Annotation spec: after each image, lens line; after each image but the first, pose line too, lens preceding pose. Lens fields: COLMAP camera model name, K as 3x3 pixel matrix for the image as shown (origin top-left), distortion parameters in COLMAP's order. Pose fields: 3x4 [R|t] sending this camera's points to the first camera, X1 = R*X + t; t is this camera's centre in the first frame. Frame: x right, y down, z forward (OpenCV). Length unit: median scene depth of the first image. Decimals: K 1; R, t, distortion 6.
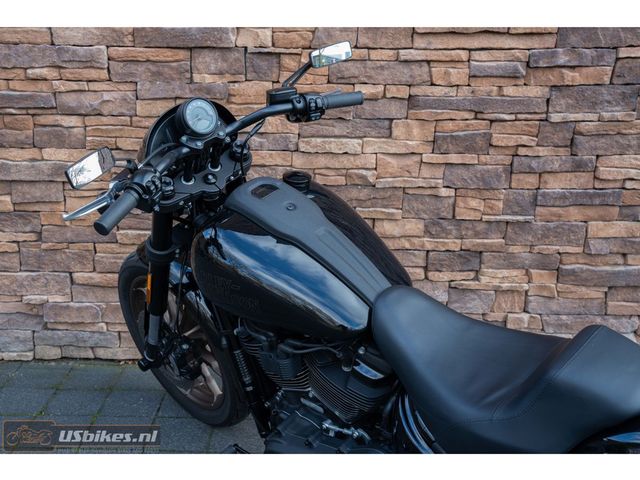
lens RADIAL K [[708.0, 0, 274.4], [0, 708.0, 239.0], [0, 0, 1]] dist [0.047015, 0.000000]
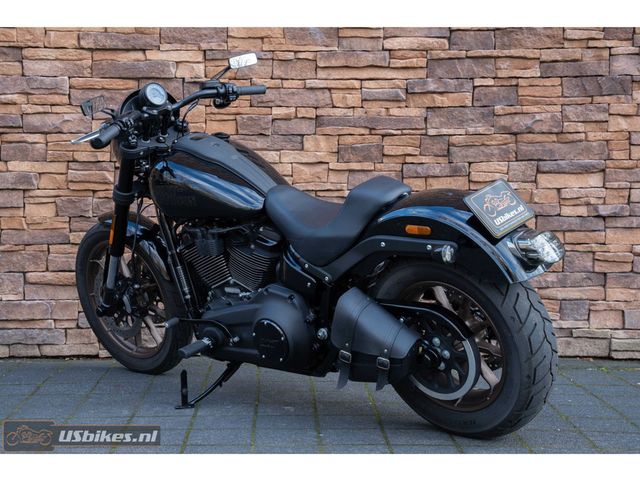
lens RADIAL K [[1123.6, 0, 289.4], [0, 1123.6, 211.3], [0, 0, 1]] dist [0.234581, 0.000000]
pose [[0.997874, -0.006397, 0.064863, 0.014865], [0.022506, 0.967781, -0.250786, 0.451534], [-0.061169, 0.251713, 0.965867, -0.854270]]
